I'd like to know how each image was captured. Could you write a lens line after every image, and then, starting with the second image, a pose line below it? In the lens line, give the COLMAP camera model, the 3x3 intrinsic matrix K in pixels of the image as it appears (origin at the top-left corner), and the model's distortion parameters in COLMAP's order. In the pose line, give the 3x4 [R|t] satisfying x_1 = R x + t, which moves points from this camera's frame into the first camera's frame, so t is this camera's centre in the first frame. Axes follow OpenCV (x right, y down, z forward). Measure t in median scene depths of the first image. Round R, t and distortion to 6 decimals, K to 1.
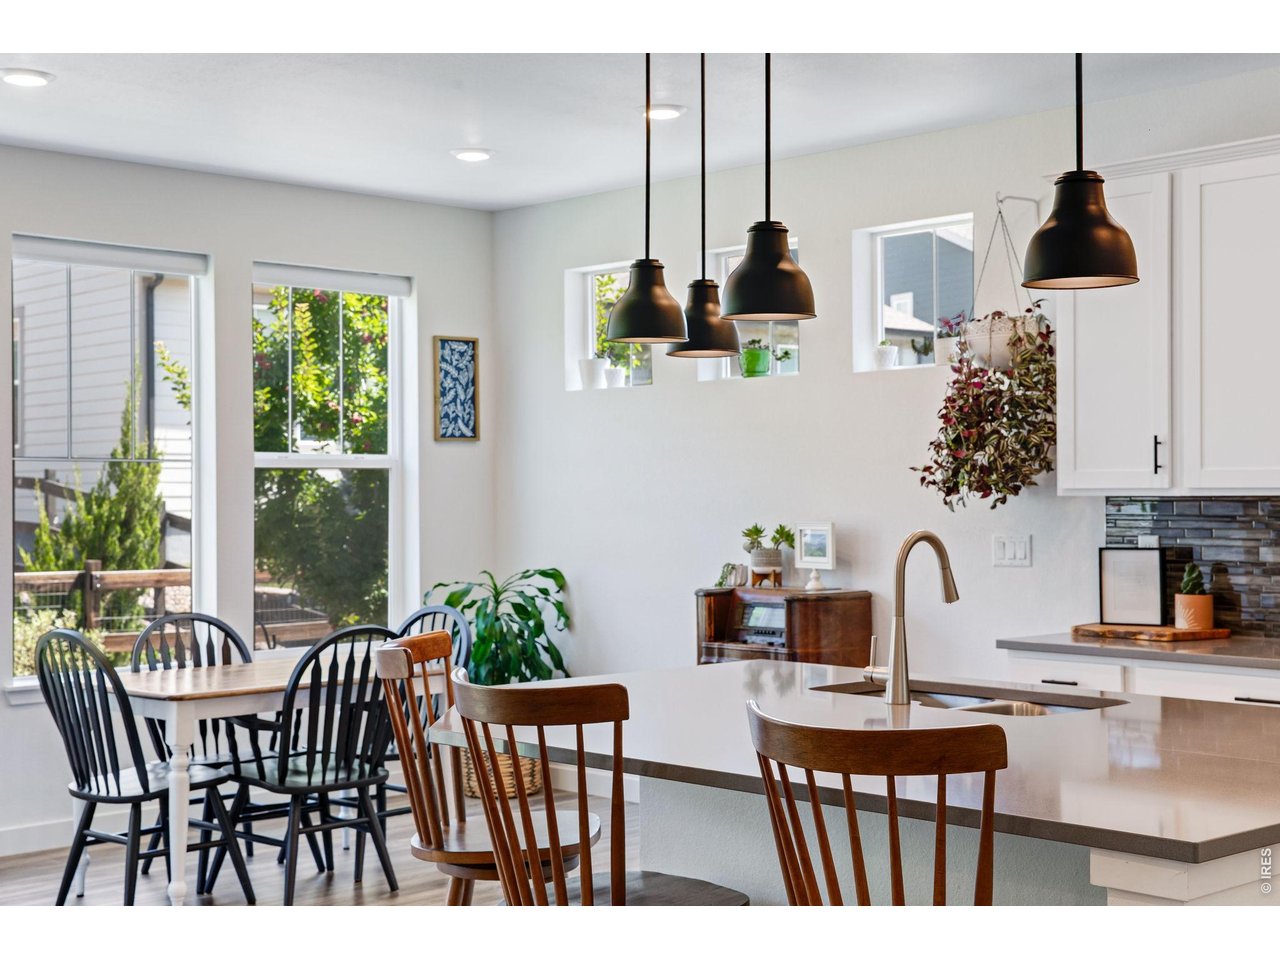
lens RADIAL K [[1886.9, 0, 643.6], [0, 1886.9, 476.4], [0, 0, 1]] dist [0.126087, 0.000000]
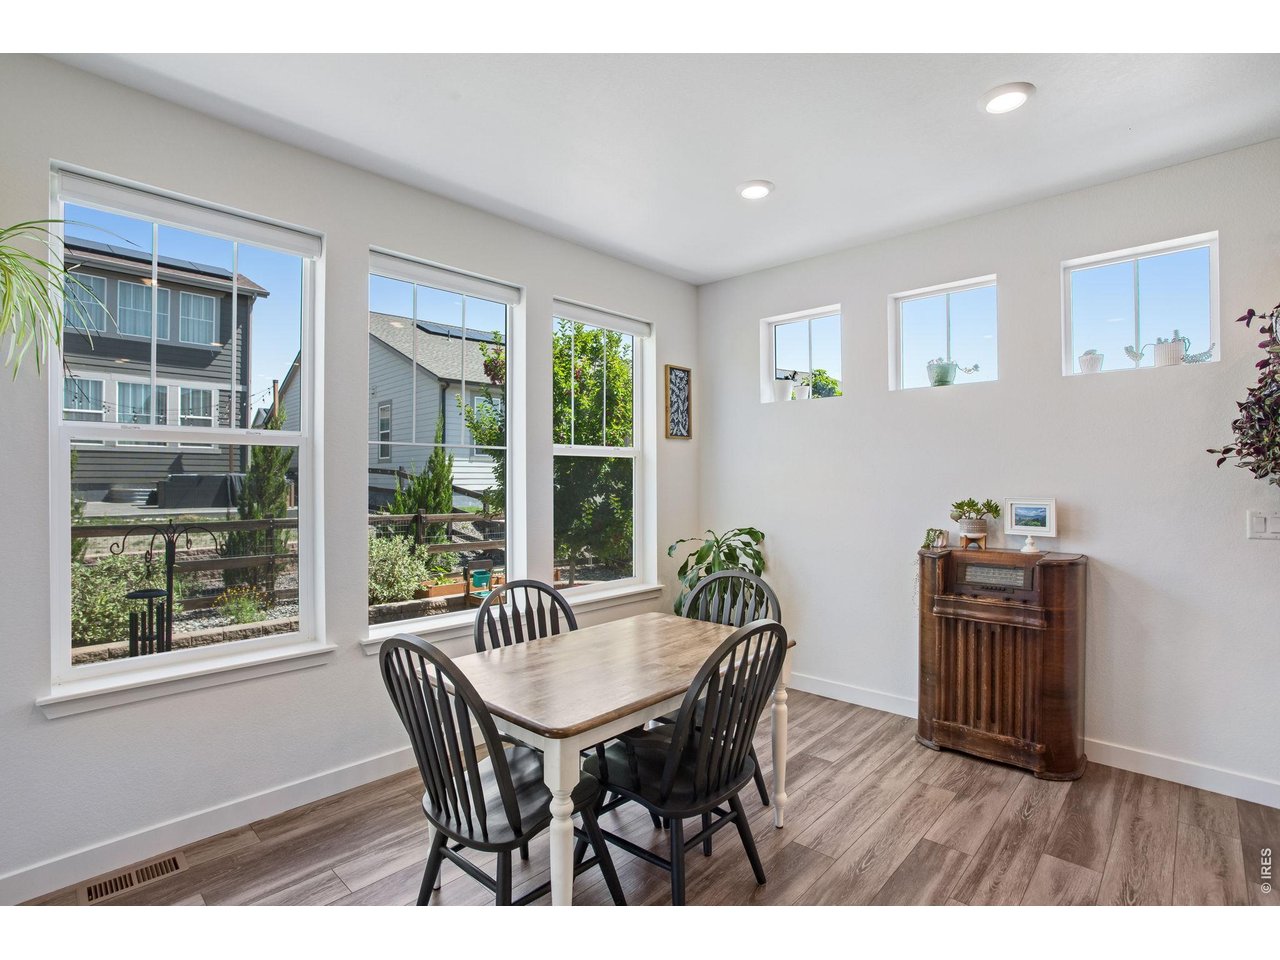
lens RADIAL K [[655.6, 0, 632.3], [0, 655.6, 483.3], [0, 0, 1]] dist [-0.024794, 0.002935]
pose [[0.999268, 0.000090, 0.038252, -0.154097], [-0.000759, 0.999847, 0.017460, 0.006671], [-0.038245, -0.017476, 0.999116, 0.501391]]
